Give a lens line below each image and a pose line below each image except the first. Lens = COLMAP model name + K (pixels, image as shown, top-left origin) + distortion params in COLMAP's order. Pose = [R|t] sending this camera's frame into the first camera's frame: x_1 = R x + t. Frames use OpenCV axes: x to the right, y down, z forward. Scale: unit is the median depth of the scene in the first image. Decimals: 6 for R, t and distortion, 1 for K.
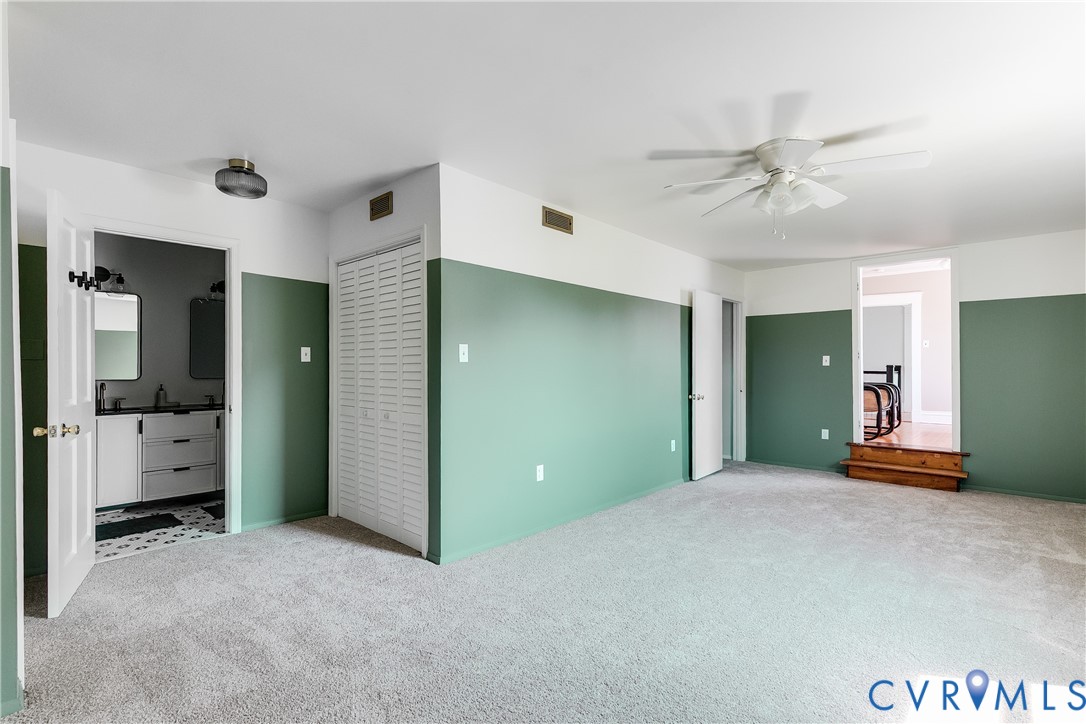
lens RADIAL K [[492.1, 0, 549.2], [0, 492.1, 365.3], [0, 0, 1]] dist [0.002167, 0.000044]
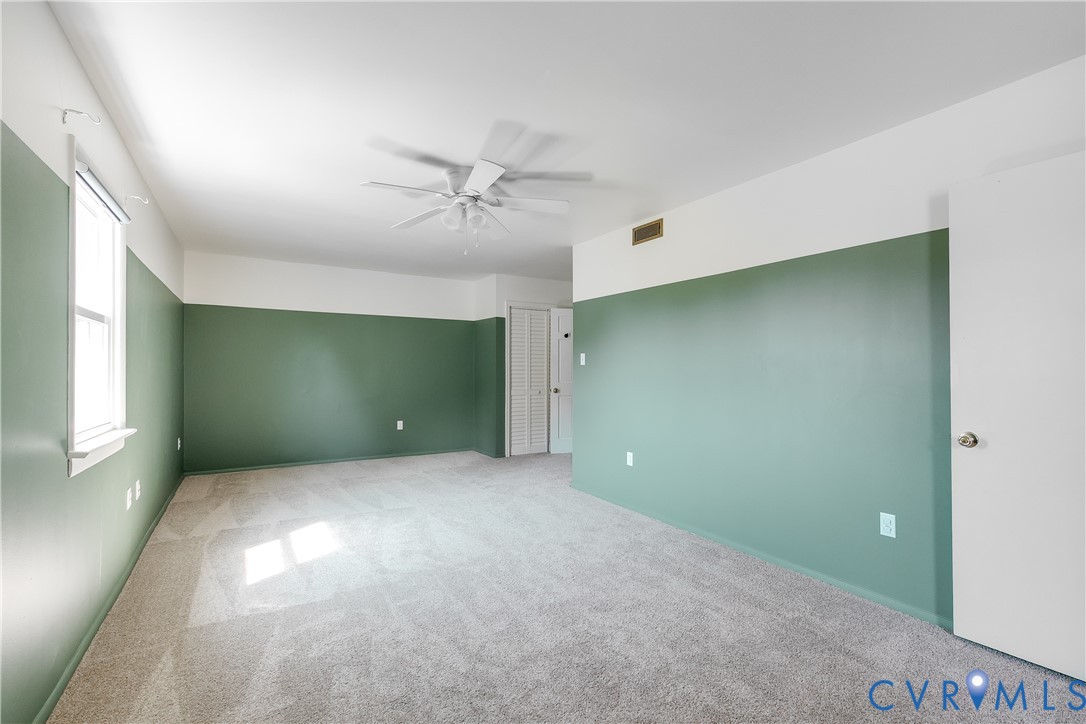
lens RADIAL K [[492.1, 0, 549.2], [0, 492.1, 365.3], [0, 0, 1]] dist [0.002167, 0.000044]
pose [[-0.276723, -0.003747, -0.960942, 1.154123], [0.004685, 0.999975, -0.005249, 0.001627], [0.960938, -0.005954, -0.276699, 1.133491]]
